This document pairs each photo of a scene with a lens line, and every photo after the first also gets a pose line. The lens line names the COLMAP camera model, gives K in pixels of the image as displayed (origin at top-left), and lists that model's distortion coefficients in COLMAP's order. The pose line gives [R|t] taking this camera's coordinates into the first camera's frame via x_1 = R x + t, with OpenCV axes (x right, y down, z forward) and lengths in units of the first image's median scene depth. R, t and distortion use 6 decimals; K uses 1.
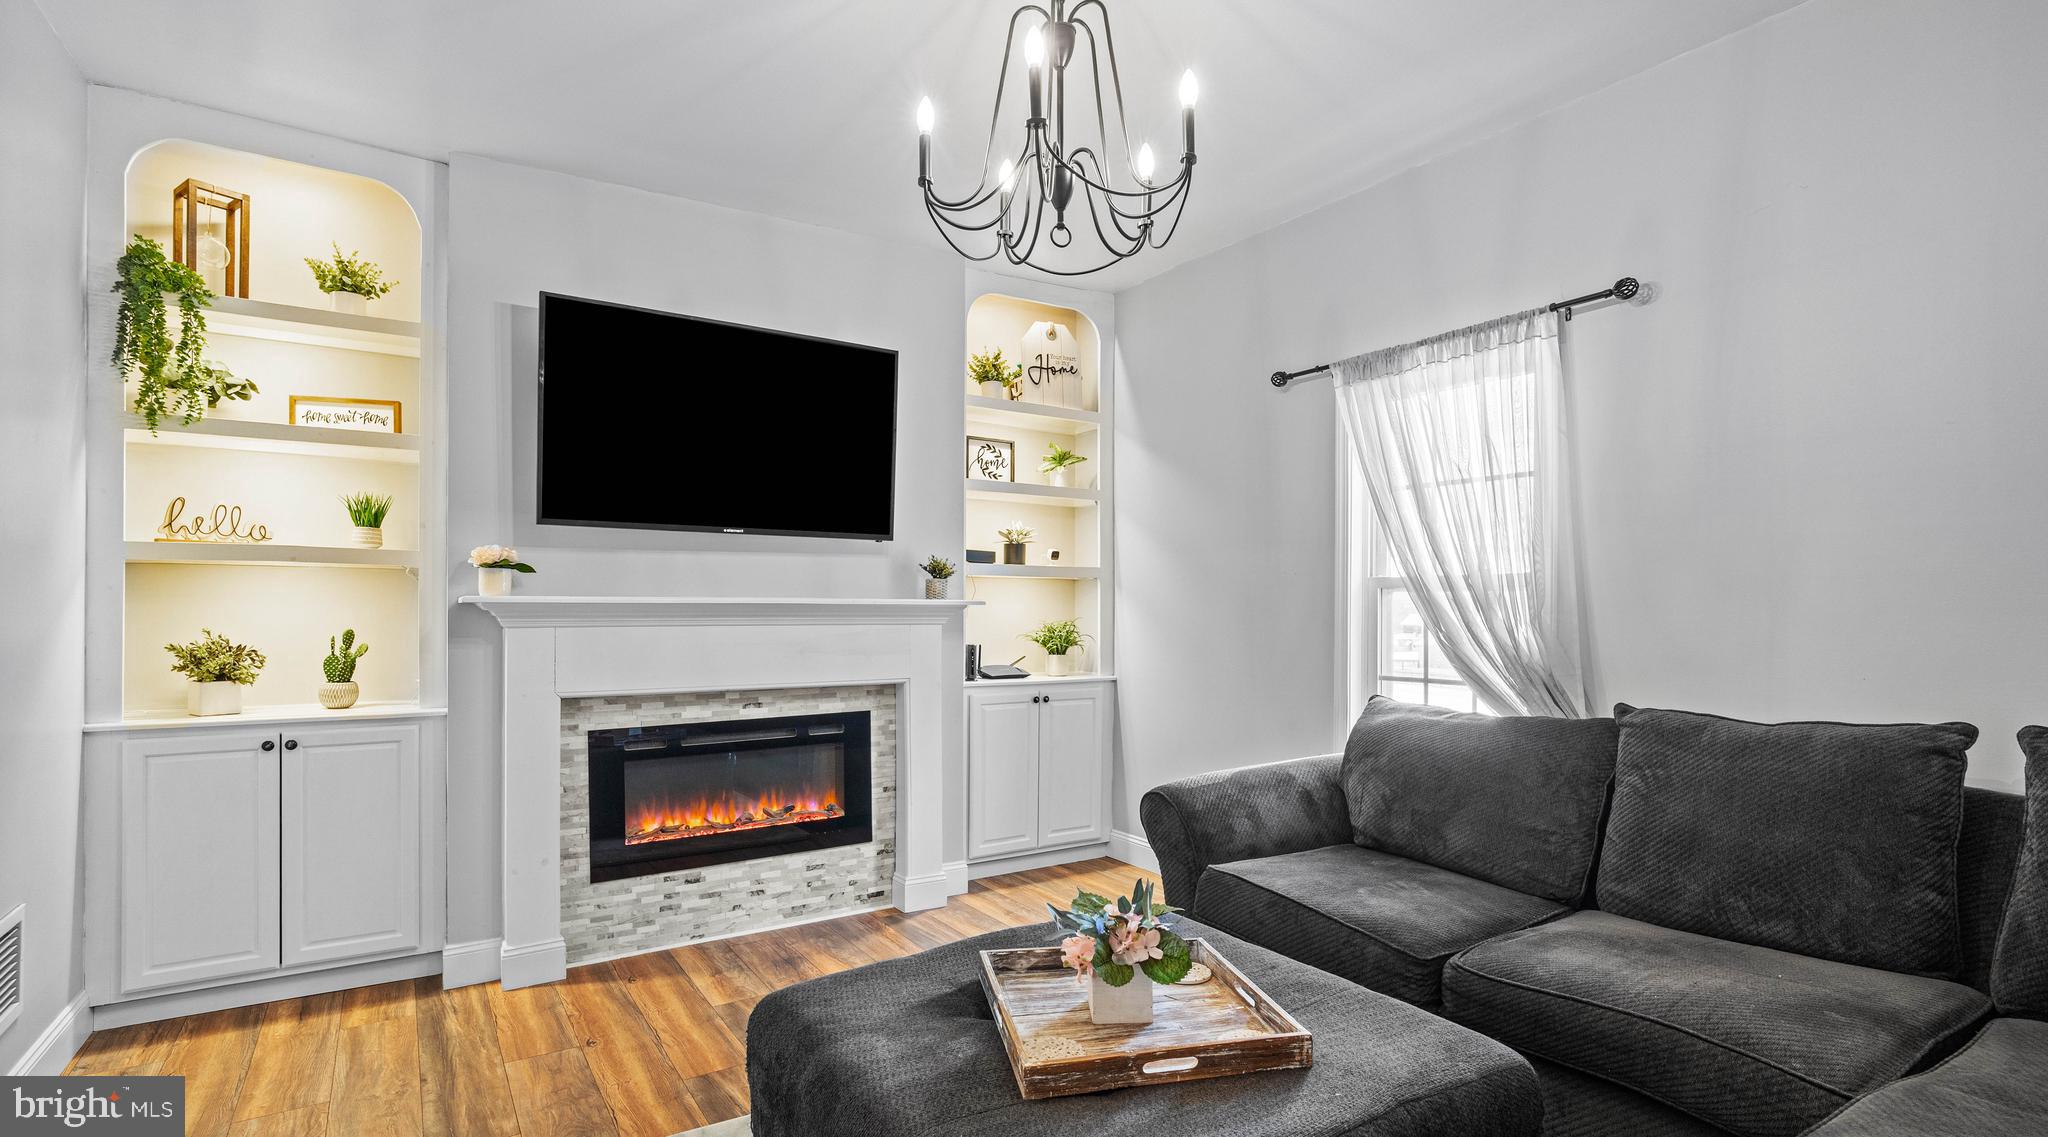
lens RADIAL K [[1024.2, 0, 990.6], [0, 1024.2, 615.4], [0, 0, 1]] dist [-0.018959, 0.009386]
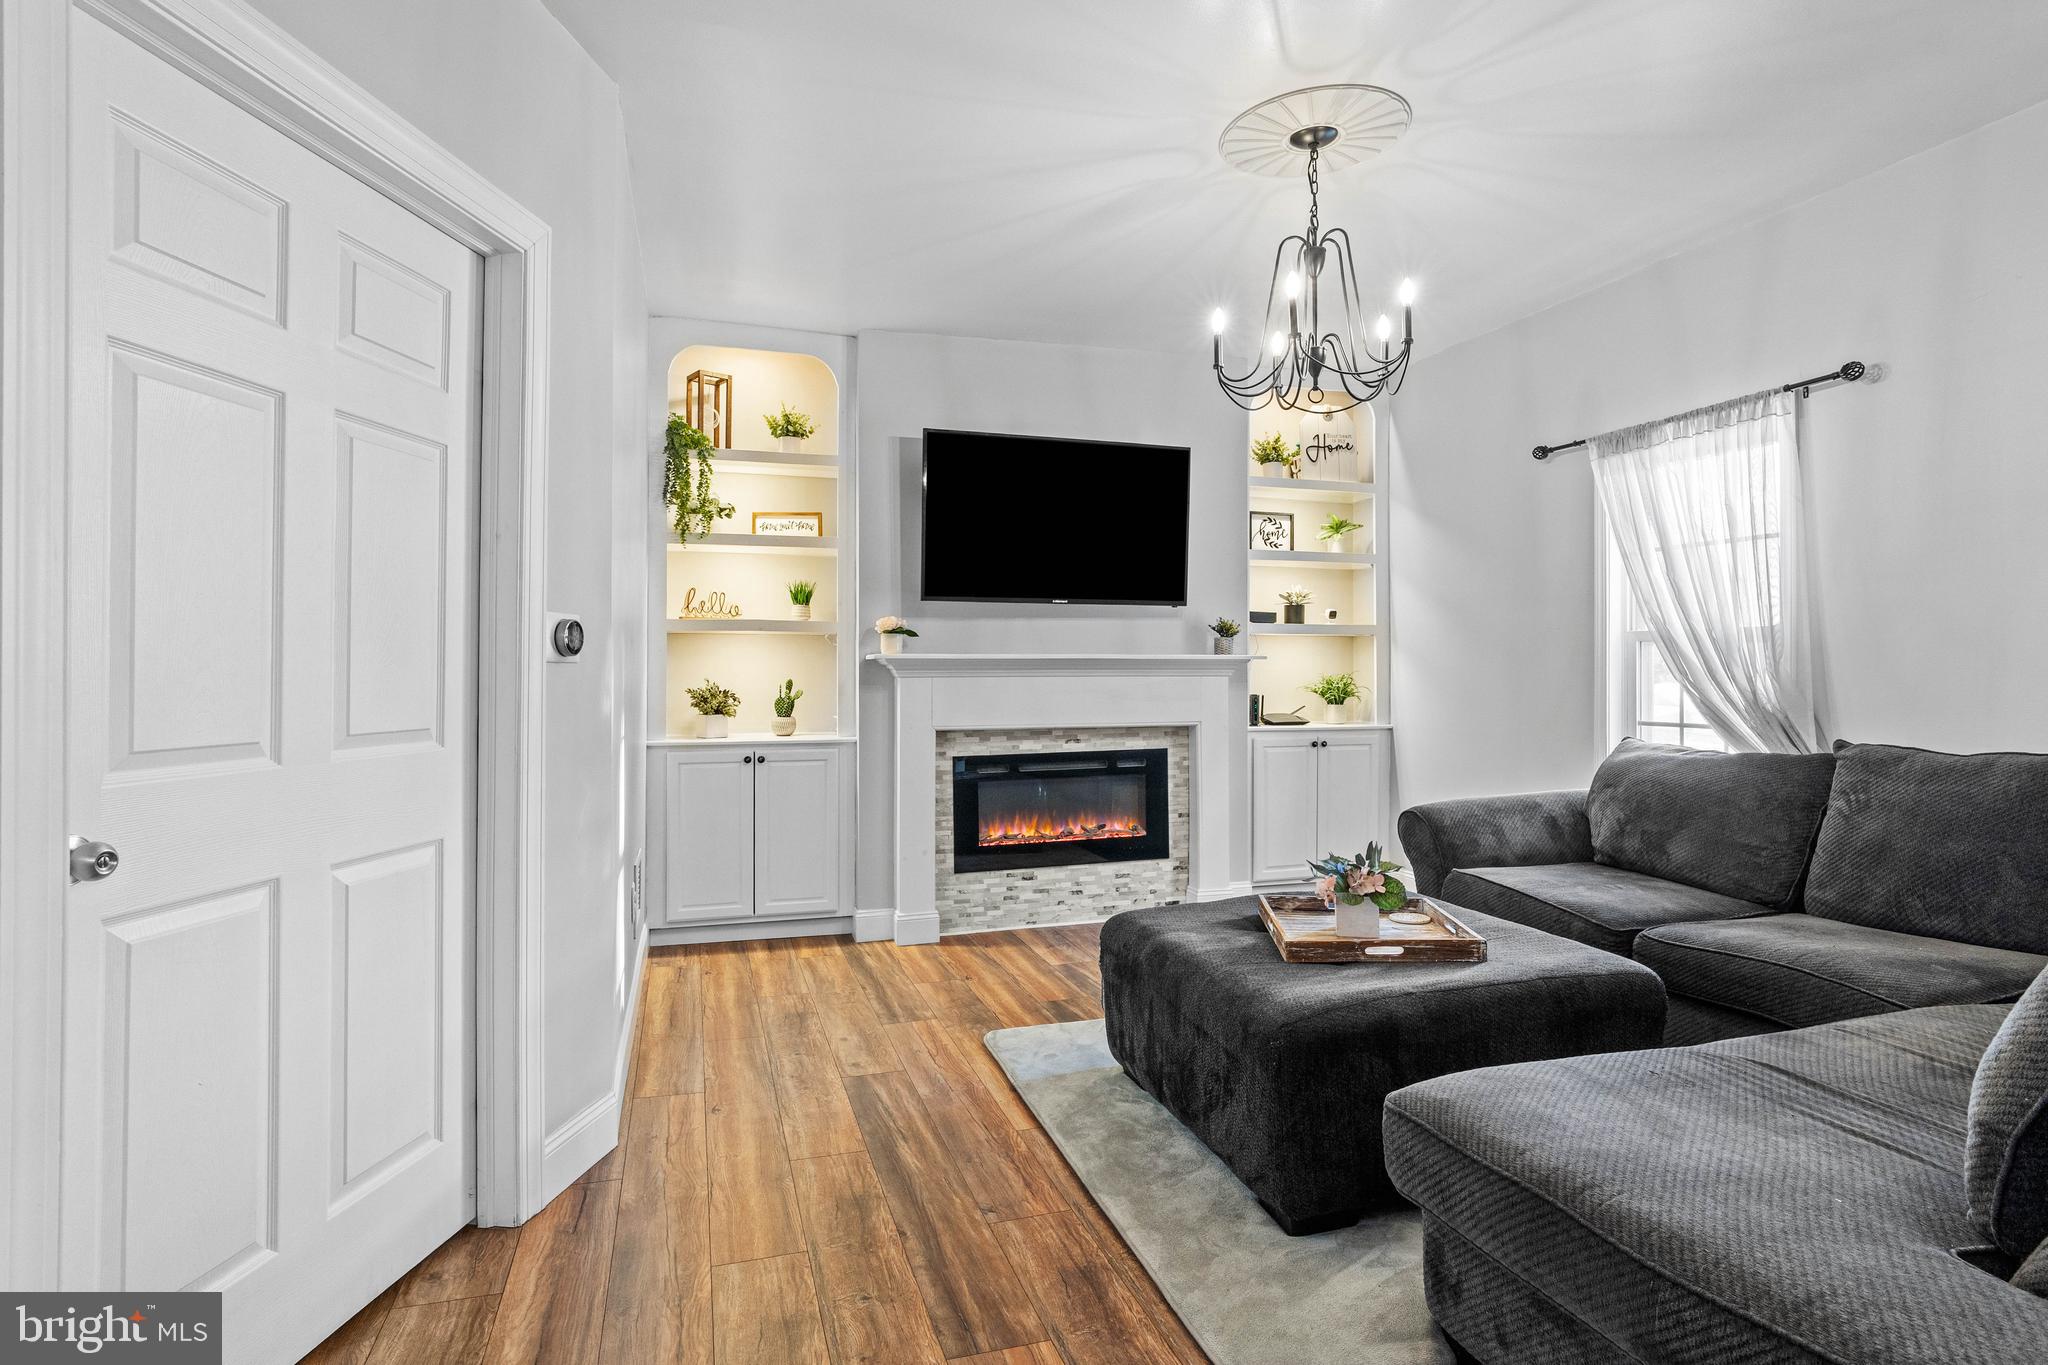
lens RADIAL K [[1014.5, 0, 996.1], [0, 1014.5, 671.3], [0, 0, 1]] dist [-0.013985, 0.001880]
pose [[0.963637, -0.003477, -0.267191, 0.008519], [0.002737, 0.999991, -0.003144, 0.008581], [0.267200, 0.002298, 0.963638, -0.266649]]
